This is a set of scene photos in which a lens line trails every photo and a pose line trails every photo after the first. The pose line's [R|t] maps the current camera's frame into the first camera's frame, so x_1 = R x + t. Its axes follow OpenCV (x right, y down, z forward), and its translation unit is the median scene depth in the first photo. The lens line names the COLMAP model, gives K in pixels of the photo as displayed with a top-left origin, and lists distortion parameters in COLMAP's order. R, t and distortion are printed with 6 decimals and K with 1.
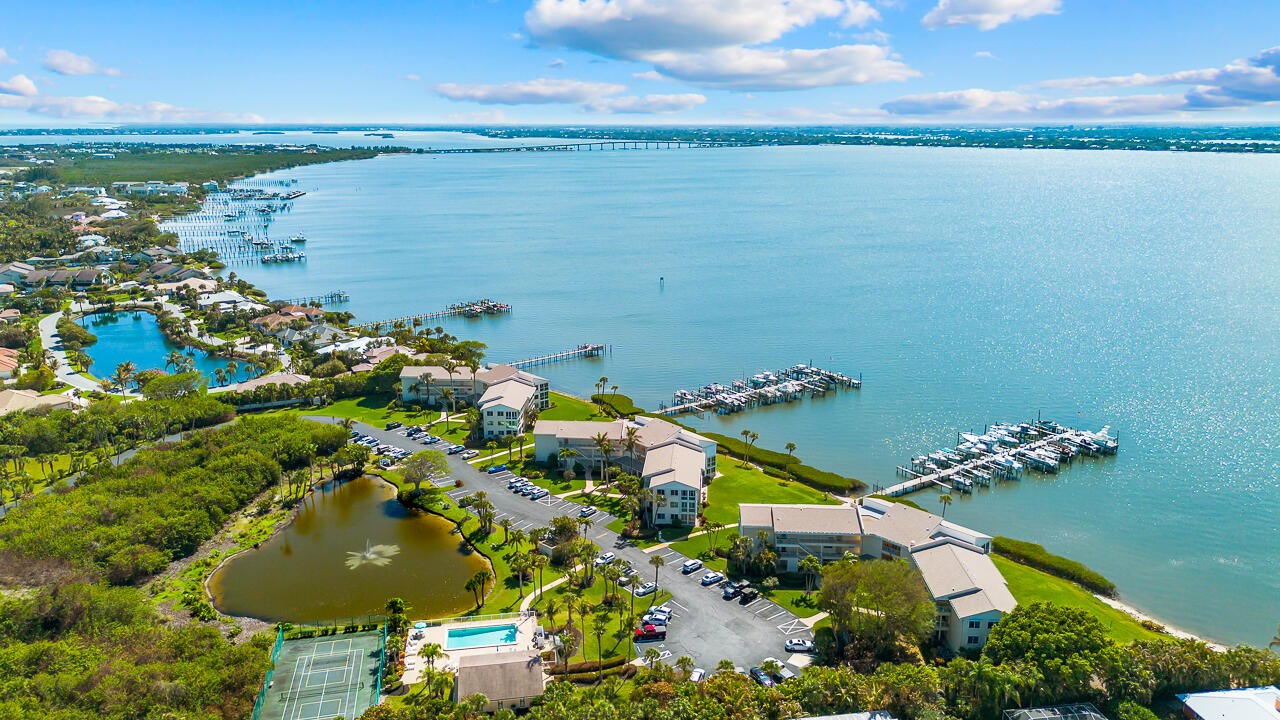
lens RADIAL K [[910.1, 0, 642.8], [0, 910.1, 354.7], [0, 0, 1]] dist [0.045471, -0.018780]
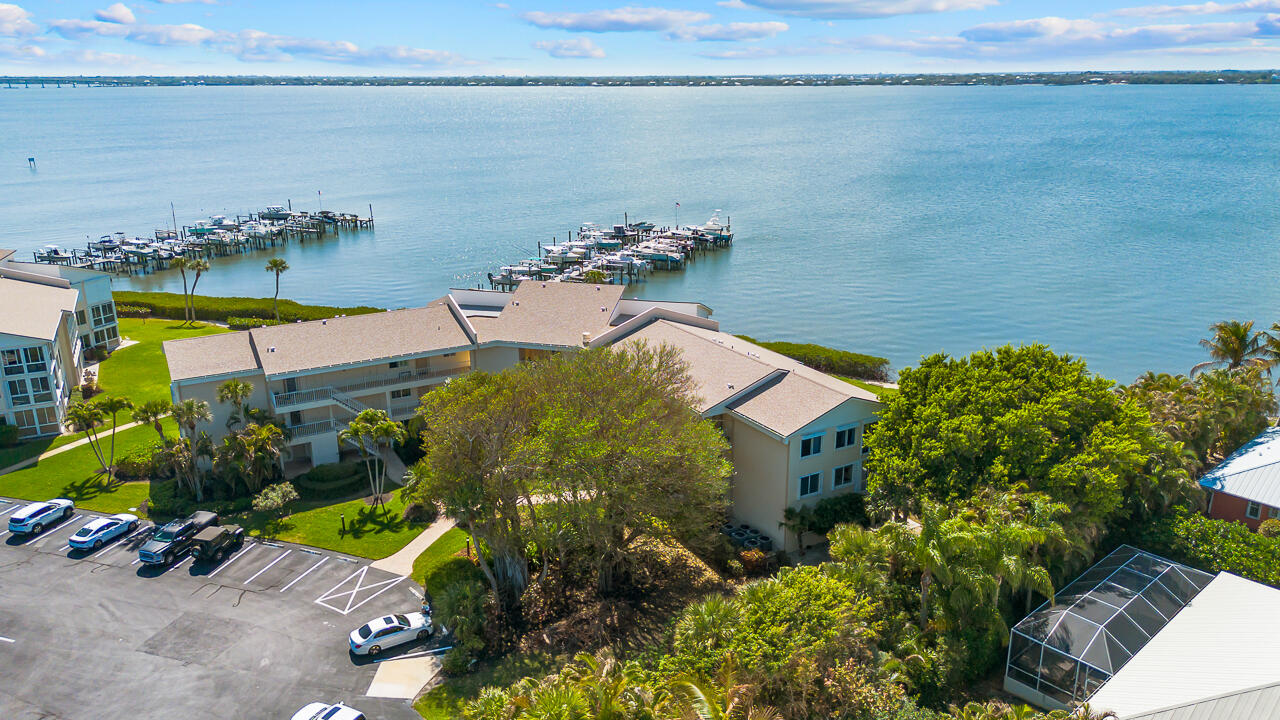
lens RADIAL K [[910.1, 0, 639.3], [0, 910.1, 359.0], [0, 0, 1]] dist [0.045471, -0.018780]
pose [[0.844376, -0.165171, 0.509654, 0.082812], [0.137964, 0.986243, 0.091052, 0.178728], [-0.517682, -0.006568, 0.855548, 0.594754]]
